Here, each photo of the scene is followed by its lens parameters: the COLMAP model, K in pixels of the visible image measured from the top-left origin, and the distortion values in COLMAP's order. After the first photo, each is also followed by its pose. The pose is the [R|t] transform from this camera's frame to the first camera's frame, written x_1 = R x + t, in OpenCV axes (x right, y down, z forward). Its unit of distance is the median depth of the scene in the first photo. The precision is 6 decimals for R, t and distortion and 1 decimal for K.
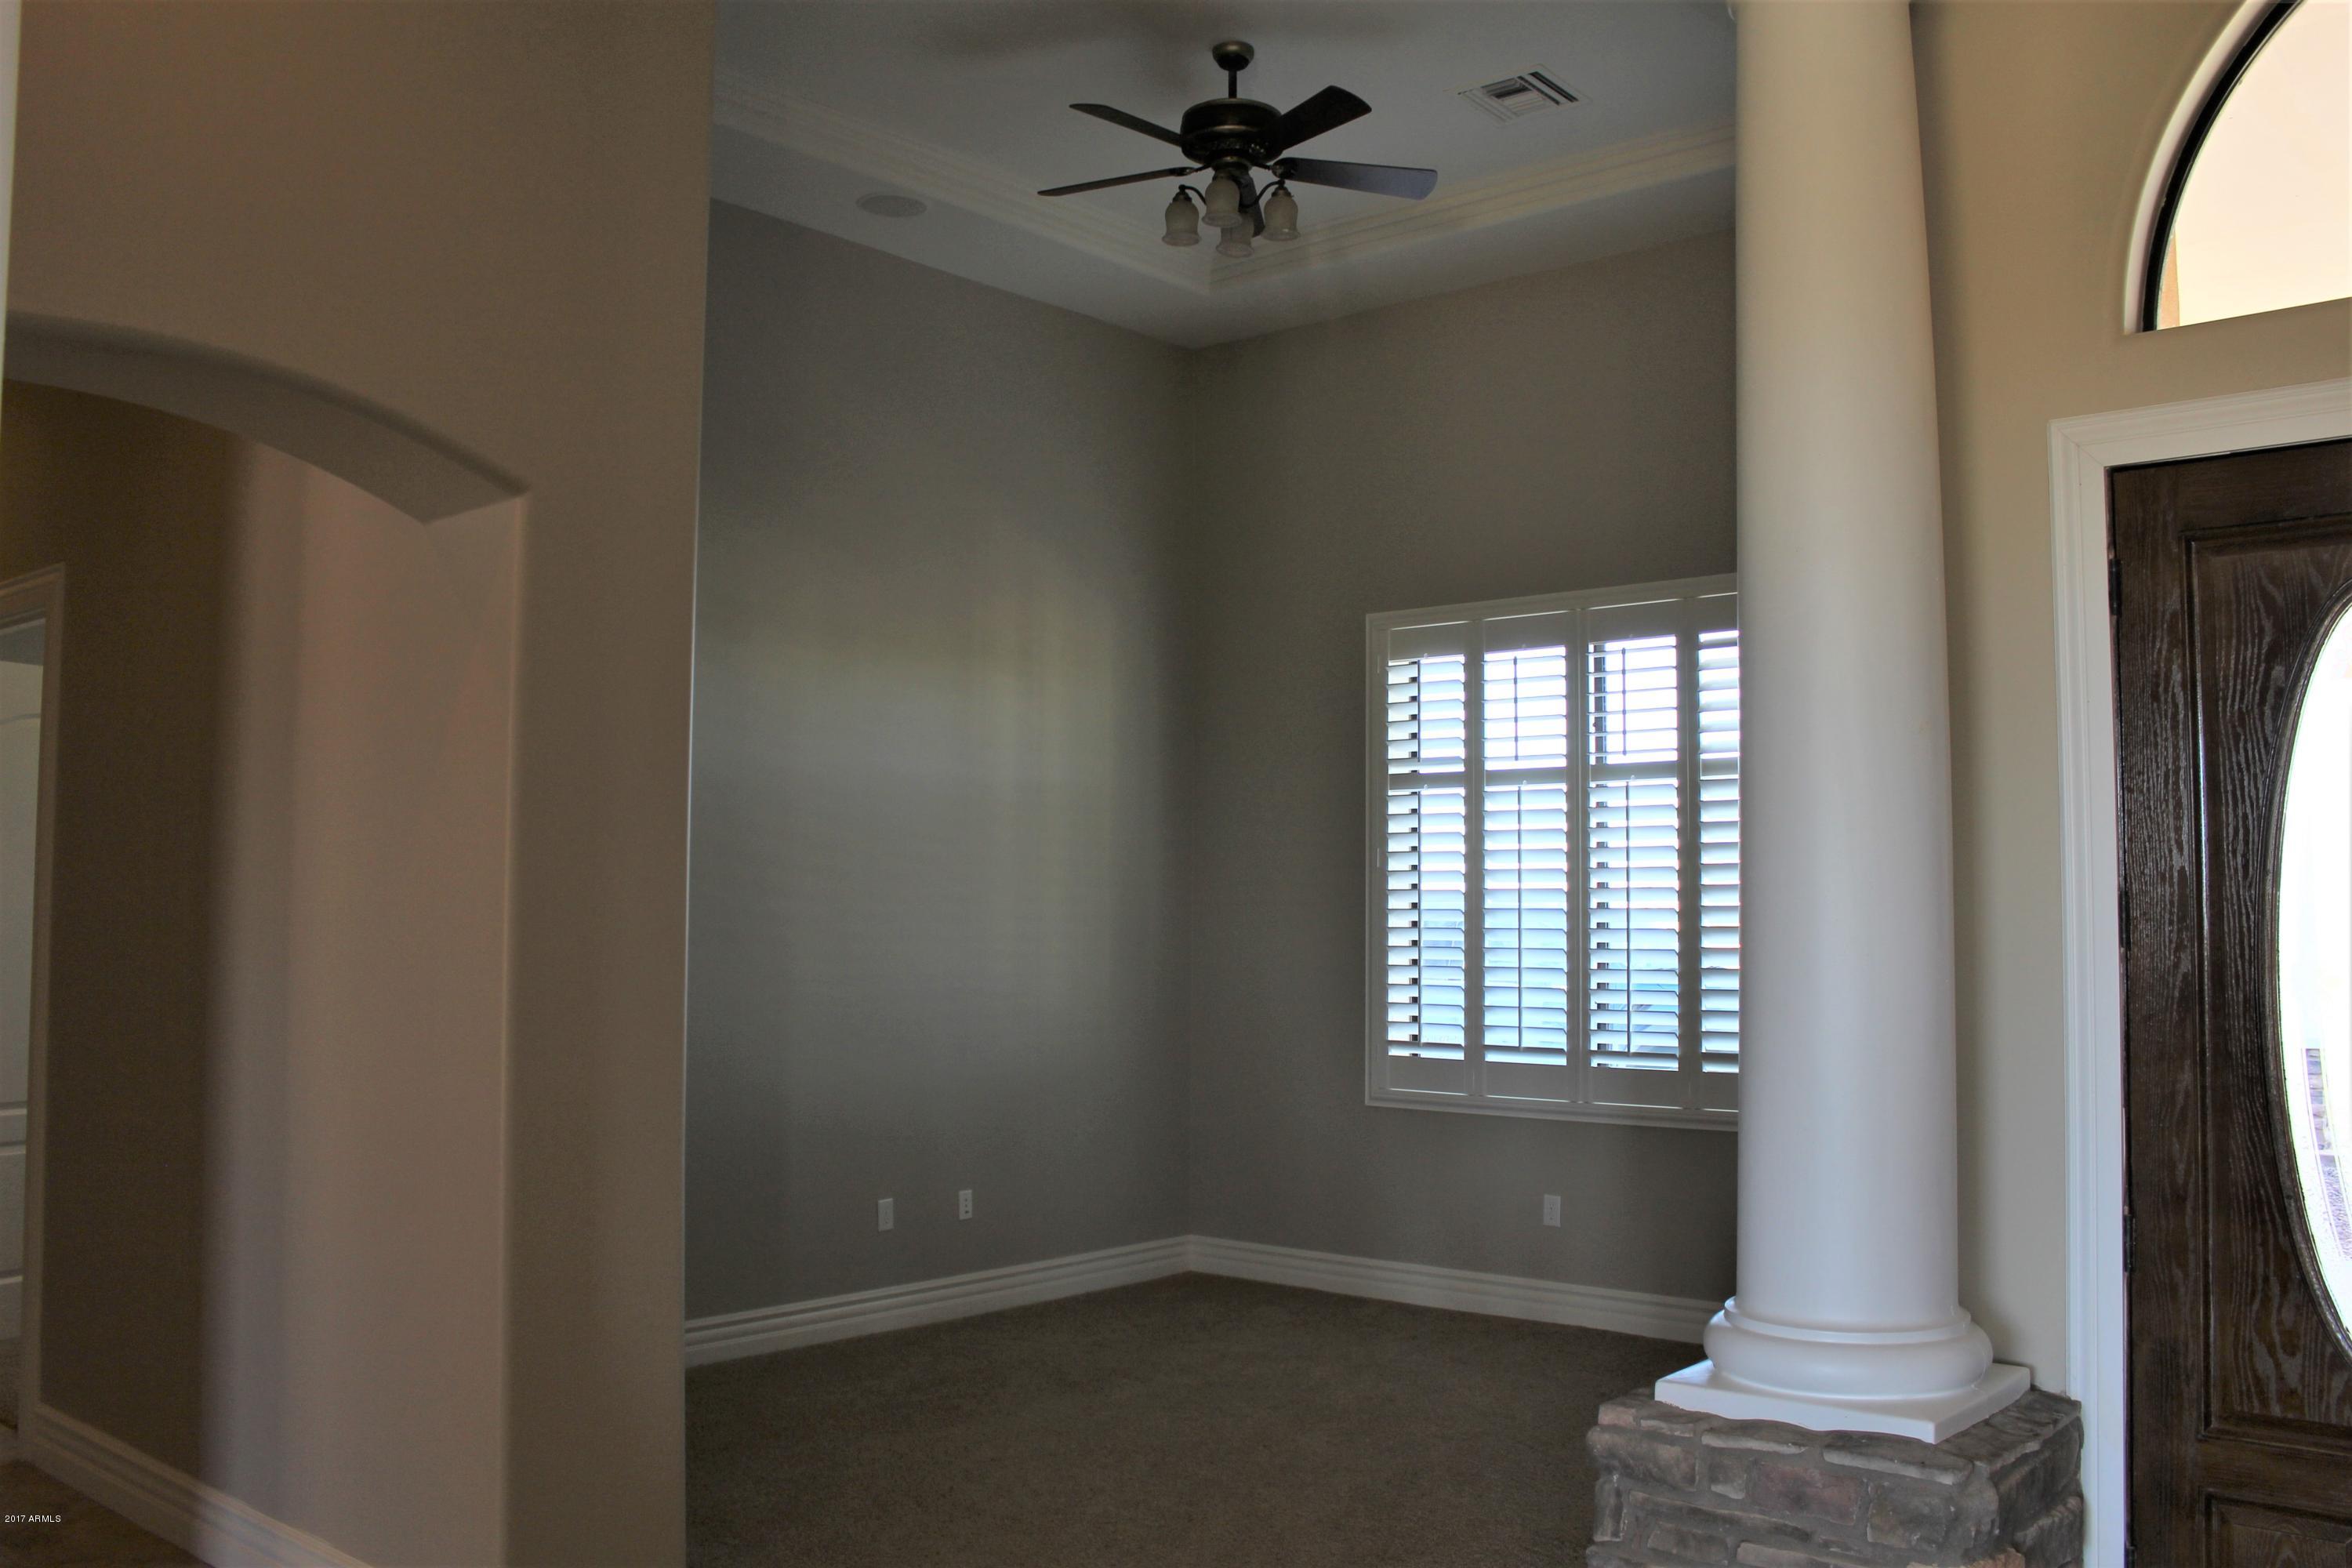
lens RADIAL K [[1969.0, 0, 1185.6], [0, 1969.0, 780.8], [0, 0, 1]] dist [-0.088333, 0.045131]
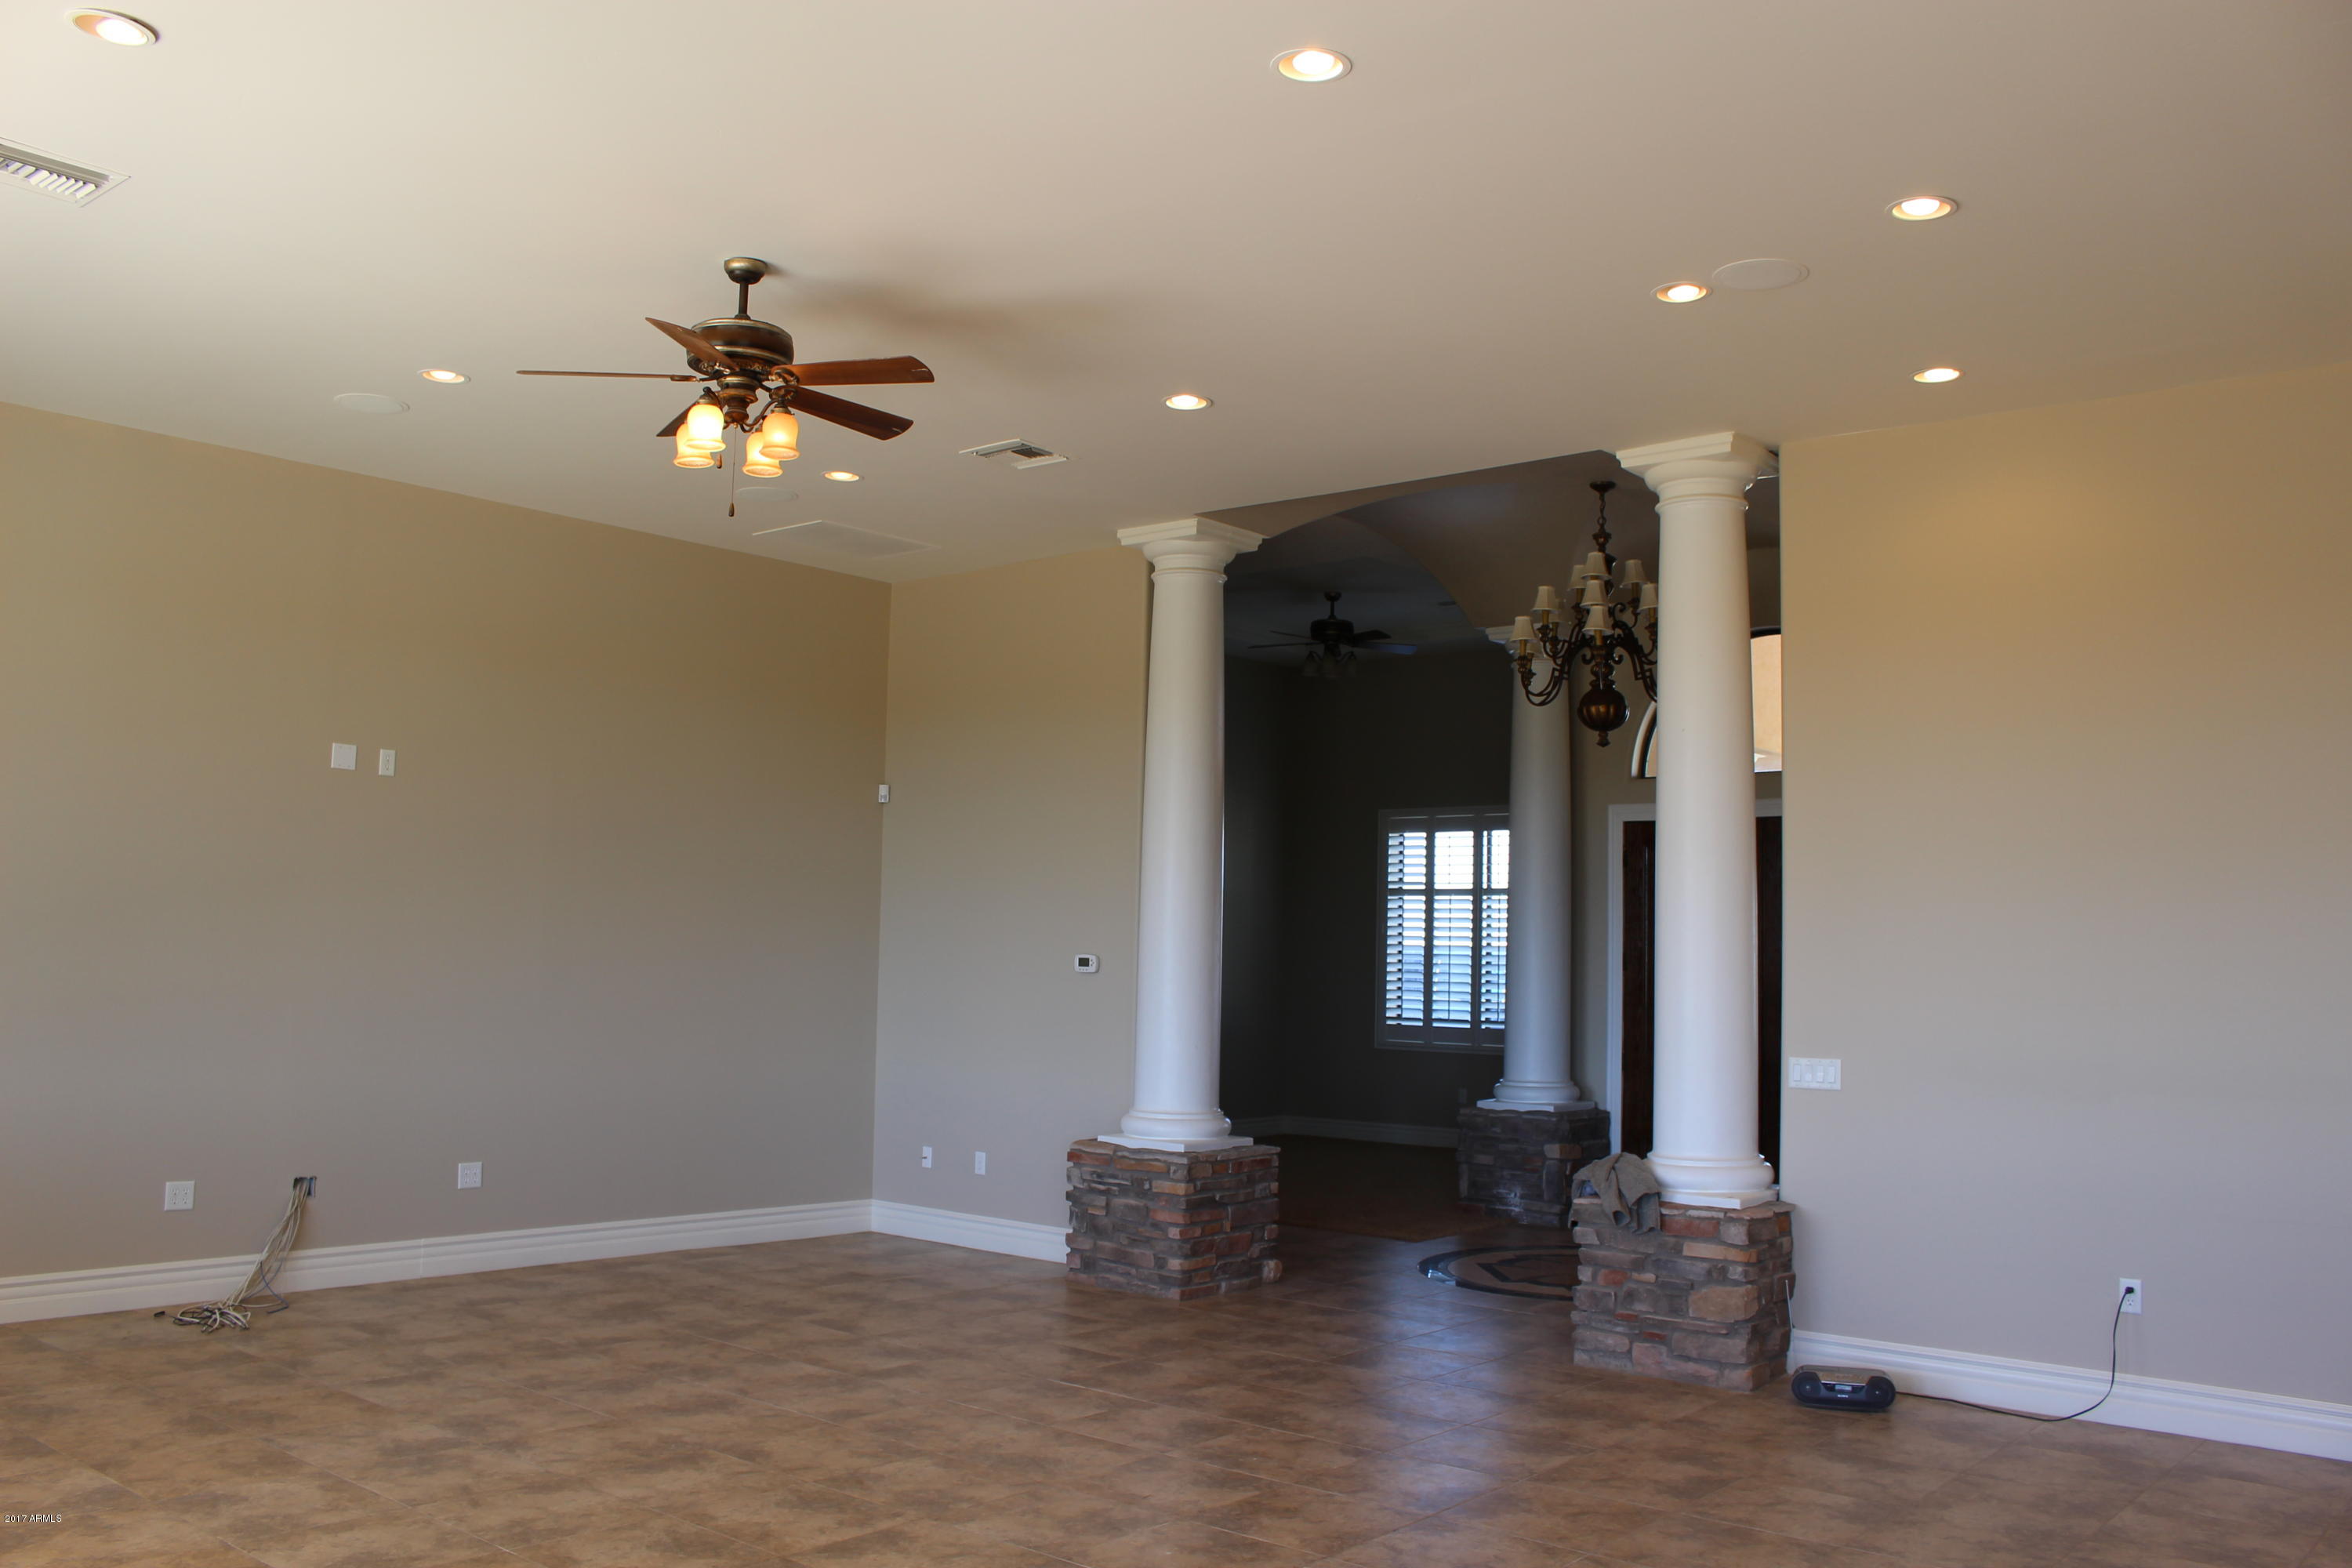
lens RADIAL K [[1969.0, 0, 1169.9], [0, 1969.0, 793.4], [0, 0, 1]] dist [-0.088333, 0.045131]
pose [[0.999831, 0.016539, 0.007988, -0.151000], [-0.016457, 0.999812, -0.010289, -0.081715], [-0.008156, 0.010156, 0.999915, -1.113426]]
